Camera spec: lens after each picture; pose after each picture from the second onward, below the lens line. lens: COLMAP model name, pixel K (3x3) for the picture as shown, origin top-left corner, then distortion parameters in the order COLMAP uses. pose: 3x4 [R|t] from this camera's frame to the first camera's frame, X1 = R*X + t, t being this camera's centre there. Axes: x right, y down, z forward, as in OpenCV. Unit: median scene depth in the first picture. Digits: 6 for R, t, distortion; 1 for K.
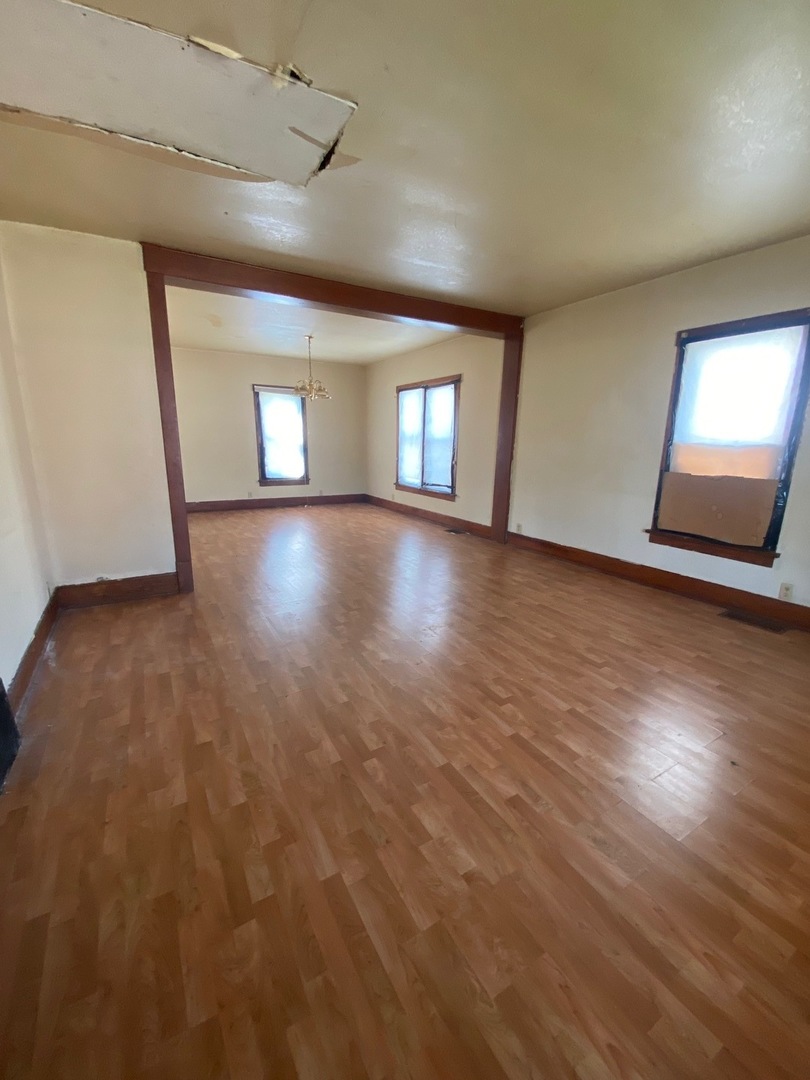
lens RADIAL K [[444.3, 0, 405.0], [0, 444.3, 540.0], [0, 0, 1]] dist [0.047249, -0.033589]
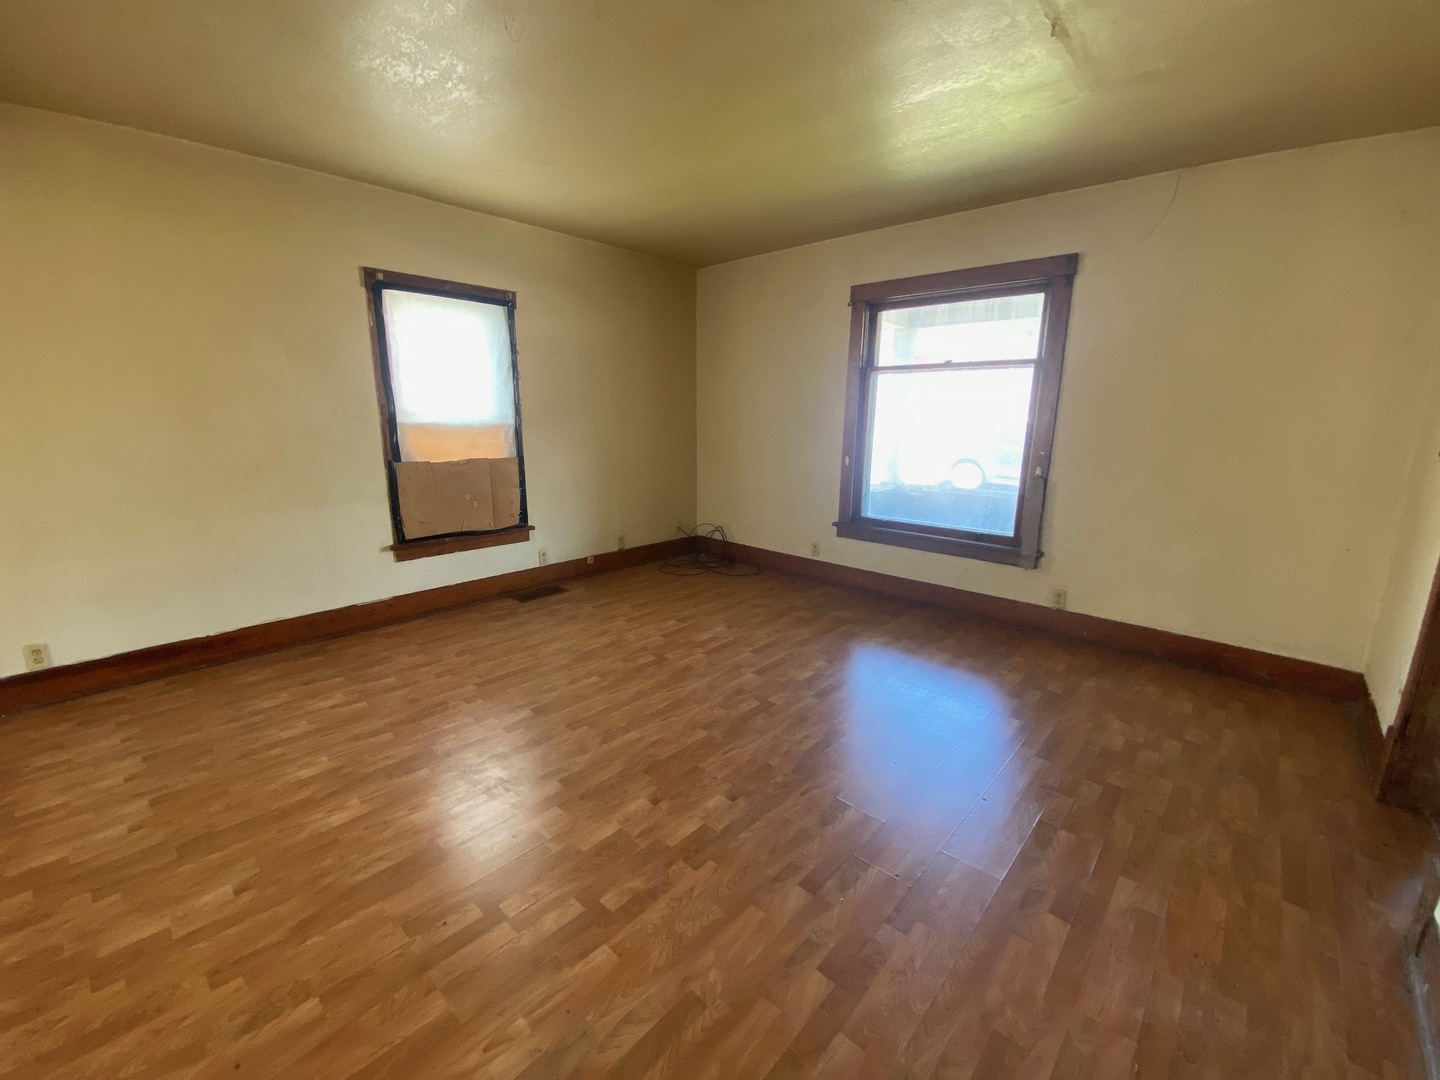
lens RADIAL K [[592.4, 0, 715.9], [0, 592.4, 542.2], [0, 0, 1]] dist [0.047249, -0.033589]
pose [[-0.307410, -0.214540, 0.927077, -0.604715], [0.199206, 0.938157, 0.283158, -0.241451], [-0.930493, 0.271725, -0.245661, 0.945382]]
